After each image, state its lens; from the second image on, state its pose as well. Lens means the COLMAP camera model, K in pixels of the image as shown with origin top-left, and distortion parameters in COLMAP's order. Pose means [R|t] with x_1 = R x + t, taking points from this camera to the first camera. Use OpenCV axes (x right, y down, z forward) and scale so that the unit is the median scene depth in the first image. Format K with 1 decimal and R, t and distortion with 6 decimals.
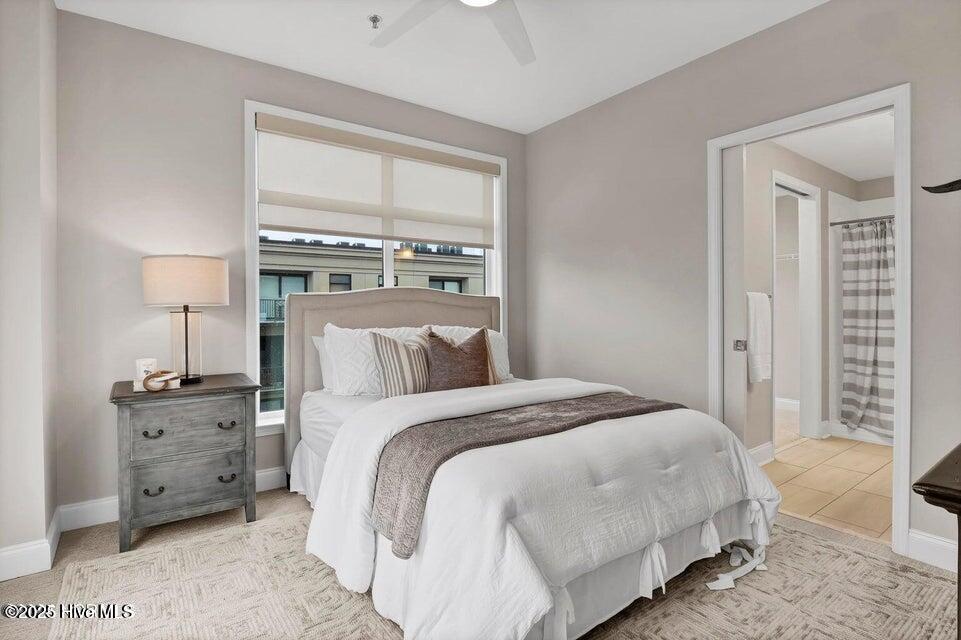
lens RADIAL K [[488.2, 0, 480.5], [0, 488.2, 320.0], [0, 0, 1]] dist [-0.003196, -0.000363]
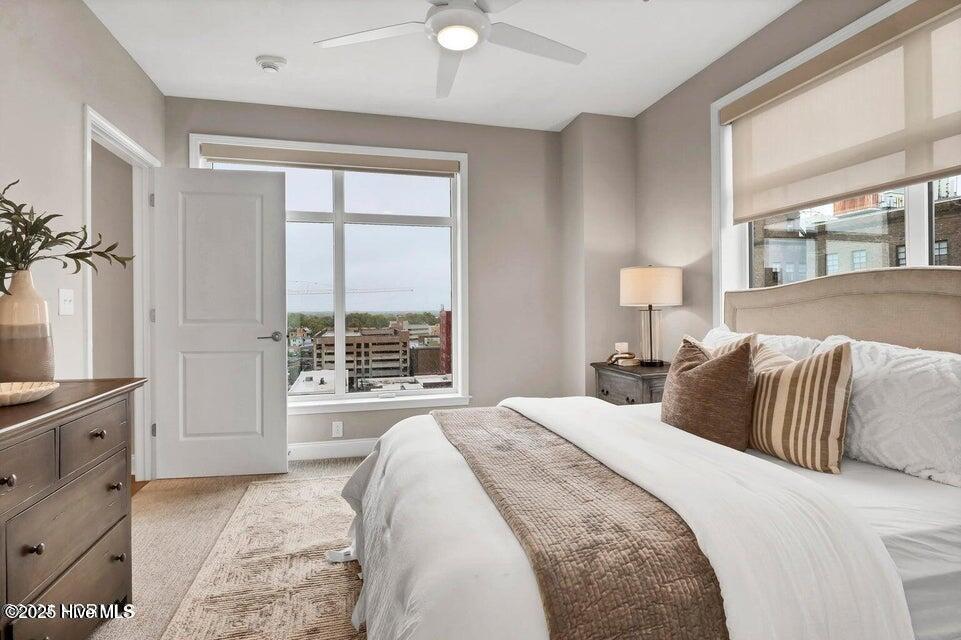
lens RADIAL K [[488.2, 0, 480.5], [0, 488.2, 320.0], [0, 0, 1]] dist [-0.003196, -0.000363]
pose [[-0.375765, 0.031646, -0.926175, 0.625477], [-0.008600, 0.999255, 0.037632, -0.029847], [0.926675, 0.022106, -0.375212, 0.891597]]
